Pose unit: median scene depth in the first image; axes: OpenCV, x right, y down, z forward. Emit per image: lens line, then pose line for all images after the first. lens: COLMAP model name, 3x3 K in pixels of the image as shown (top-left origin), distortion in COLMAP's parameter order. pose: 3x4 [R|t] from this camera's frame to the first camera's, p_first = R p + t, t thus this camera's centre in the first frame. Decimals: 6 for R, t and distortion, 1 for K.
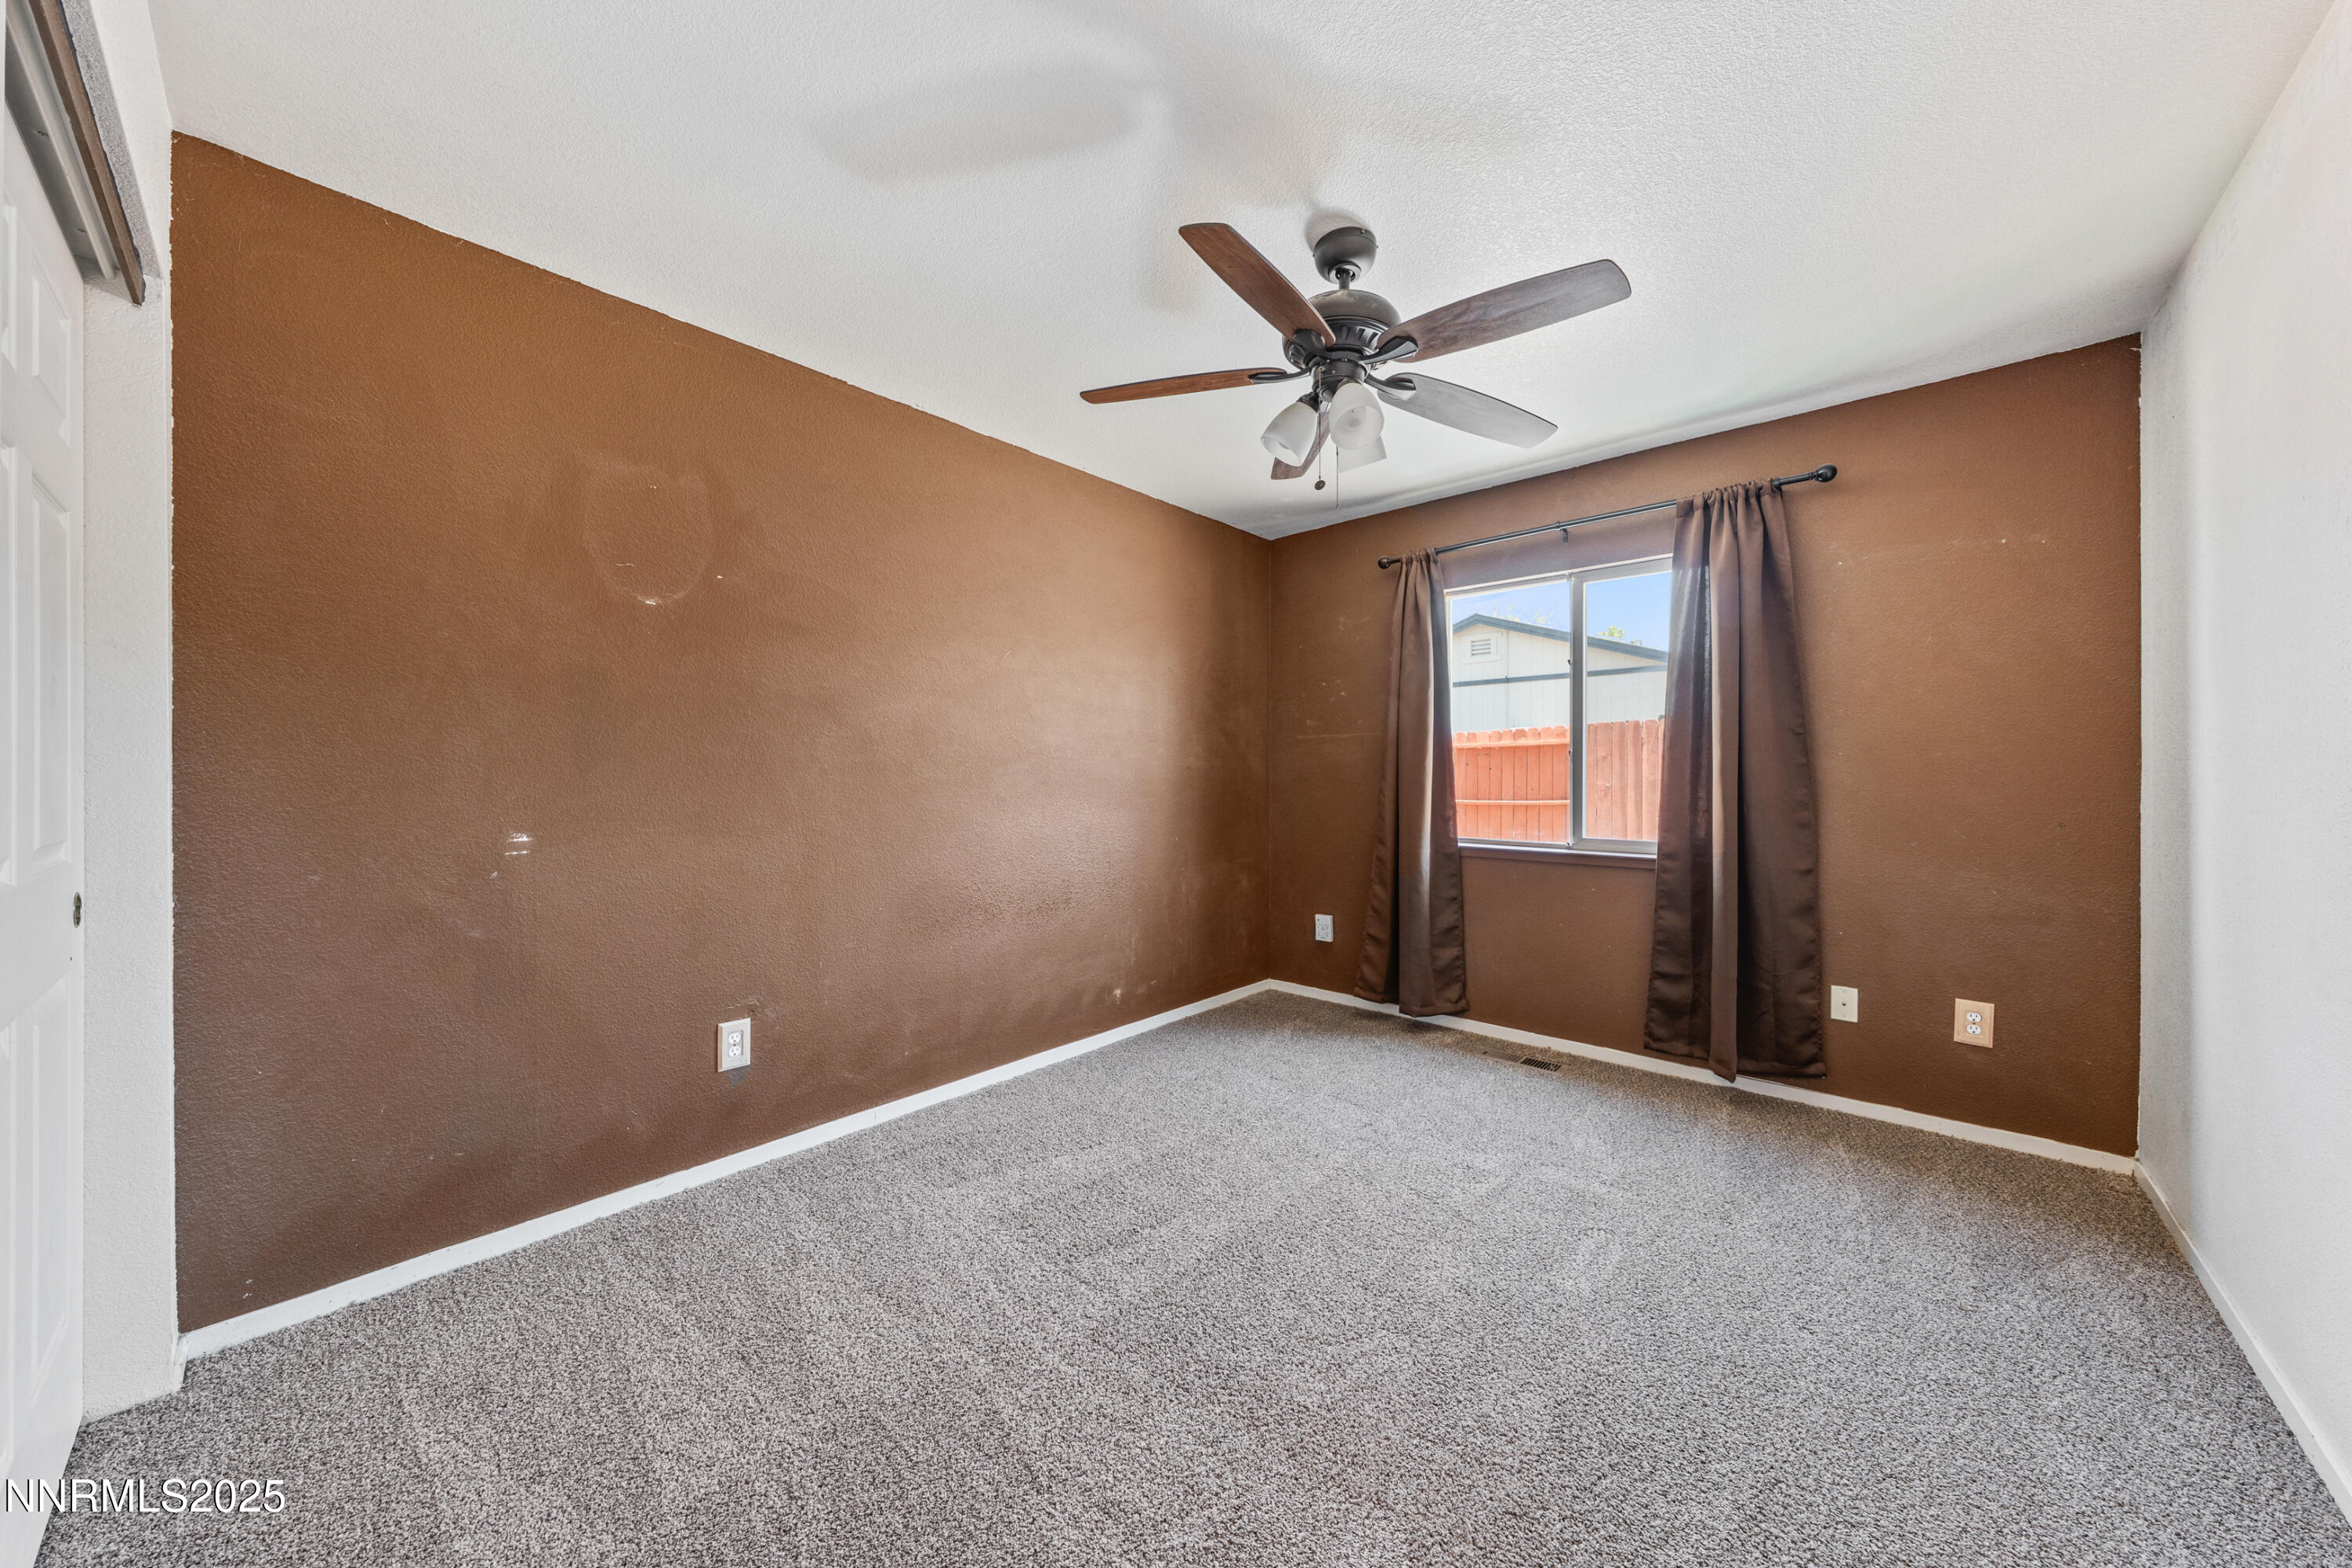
lens RADIAL K [[799.4, 0, 1168.4], [0, 799.4, 783.1], [0, 0, 1]] dist [-0.000258, 0.000258]
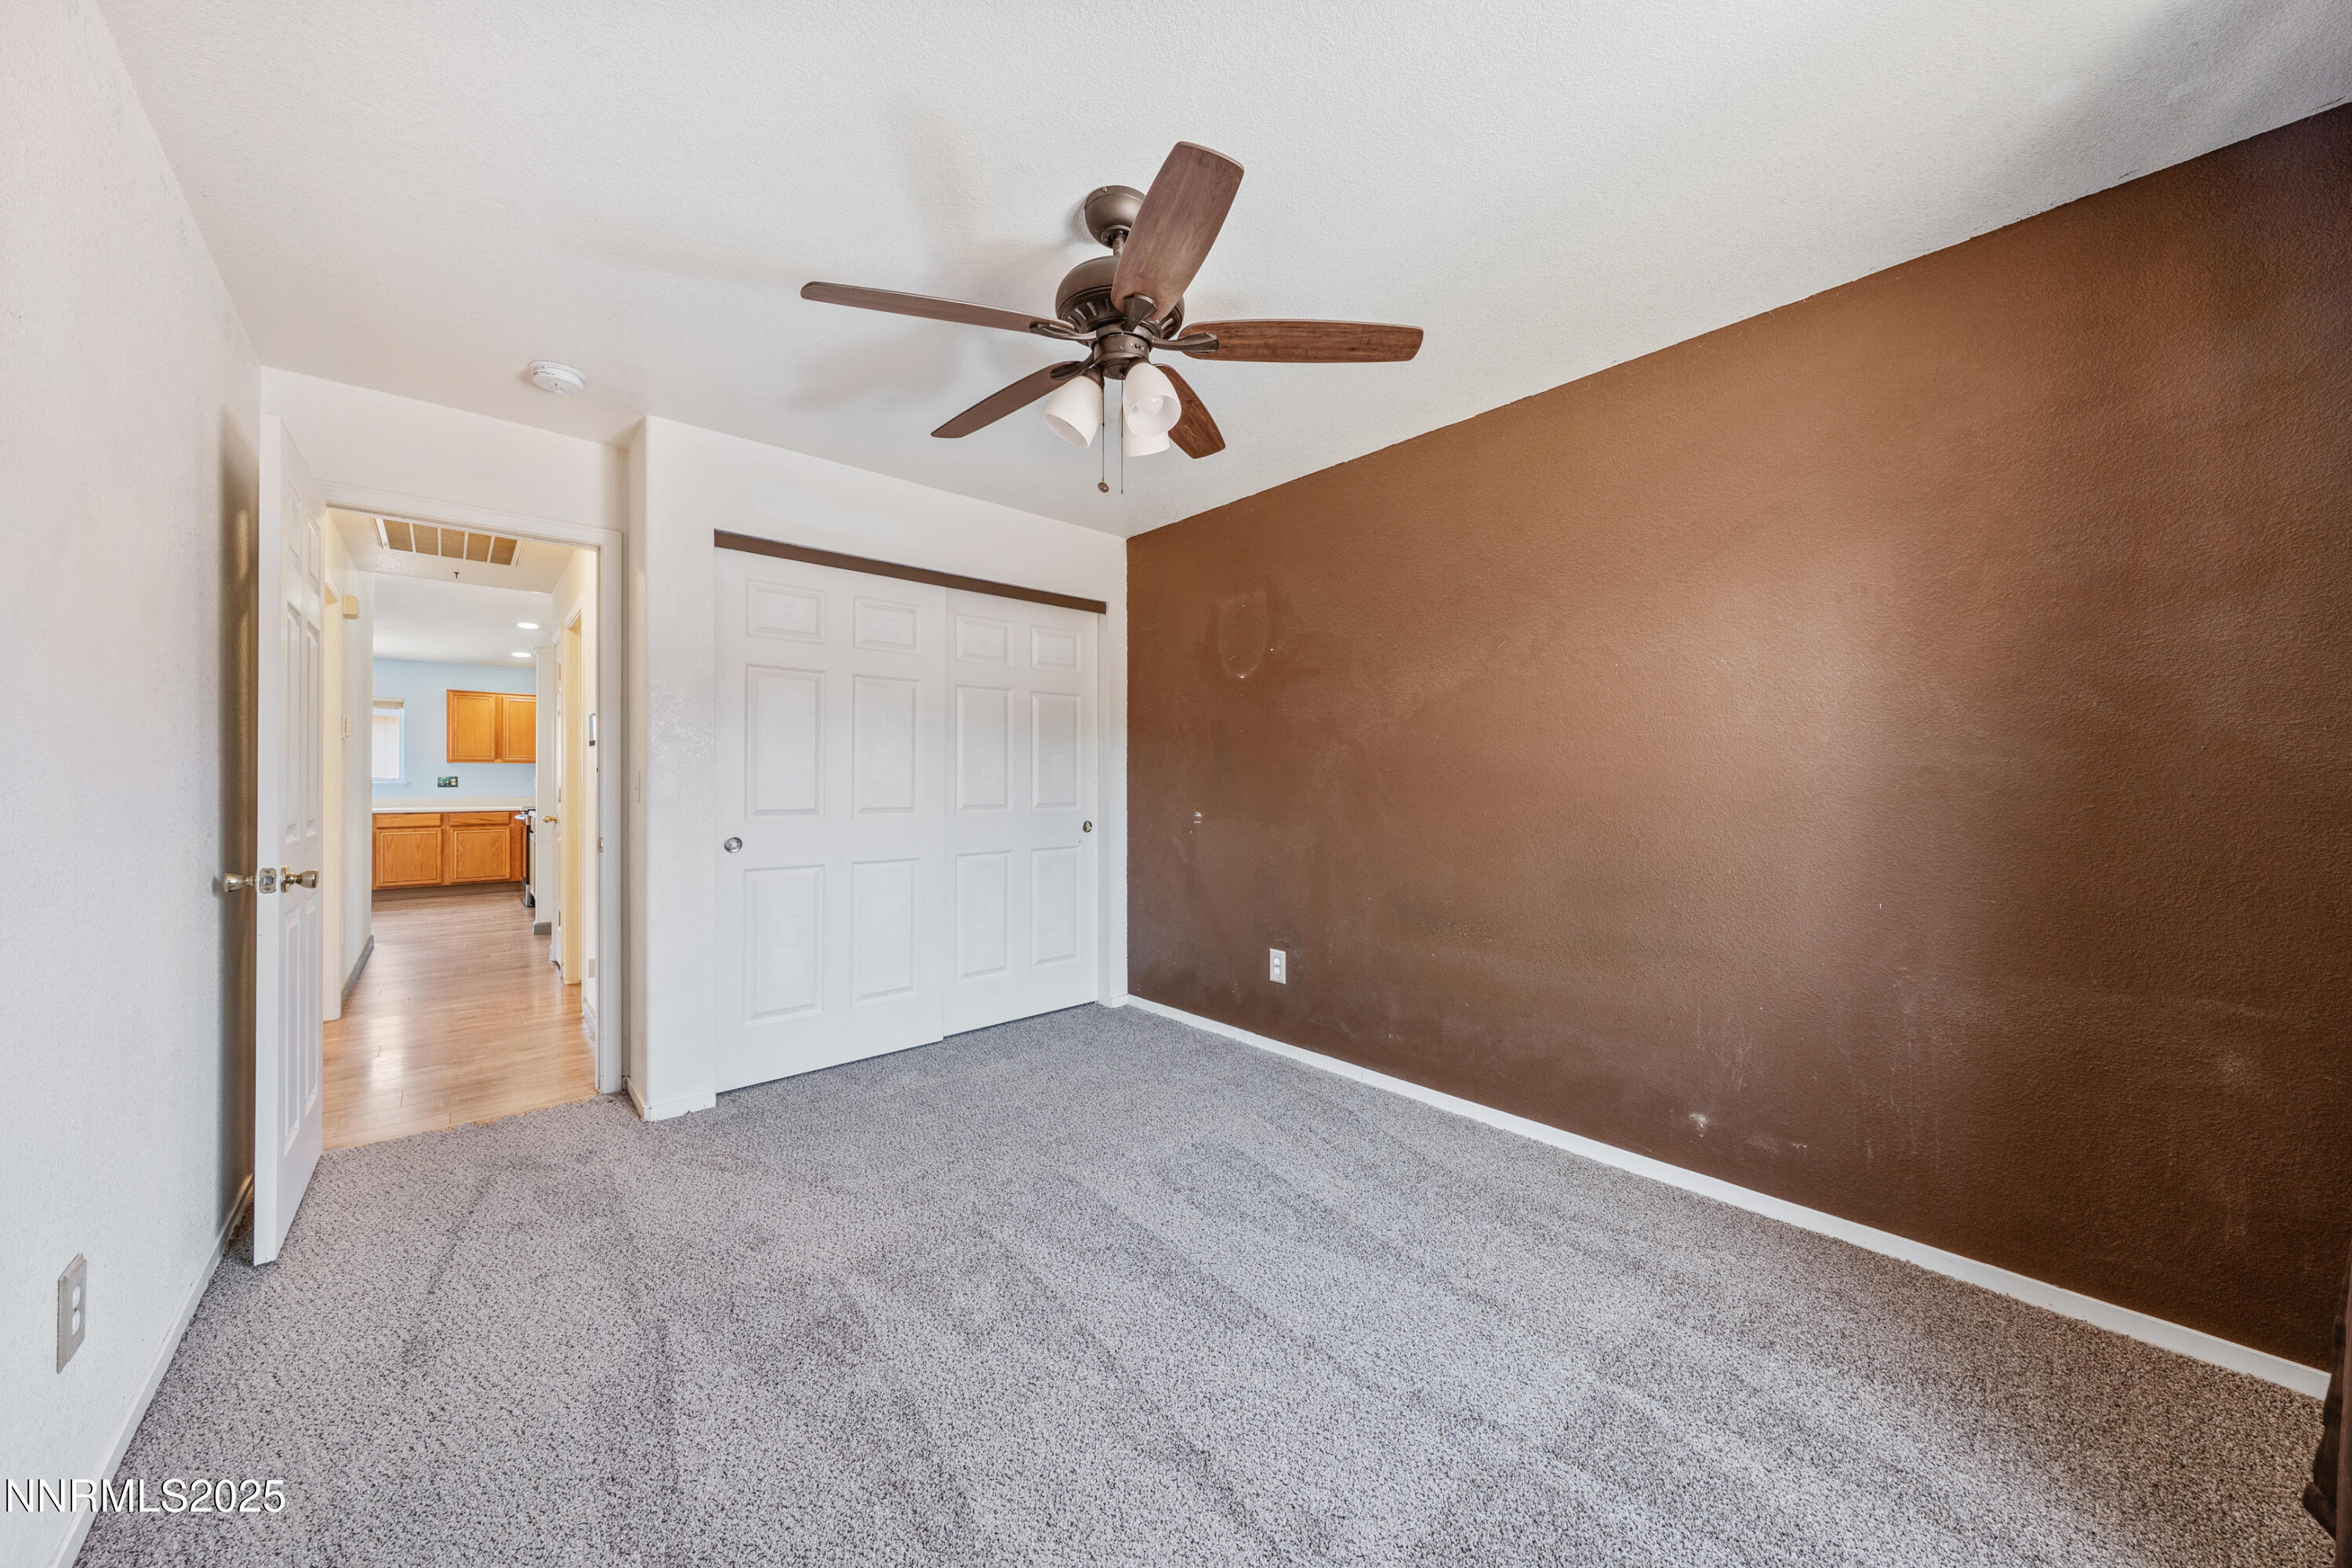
lens RADIAL K [[799.4, 0, 1168.4], [0, 799.4, 783.1], [0, 0, 1]] dist [-0.000258, 0.000258]
pose [[-0.102839, 0.002180, -0.994696, 0.918920], [-0.013302, 0.999905, 0.003567, -0.009963], [0.994609, 0.013598, -0.102800, 0.933990]]
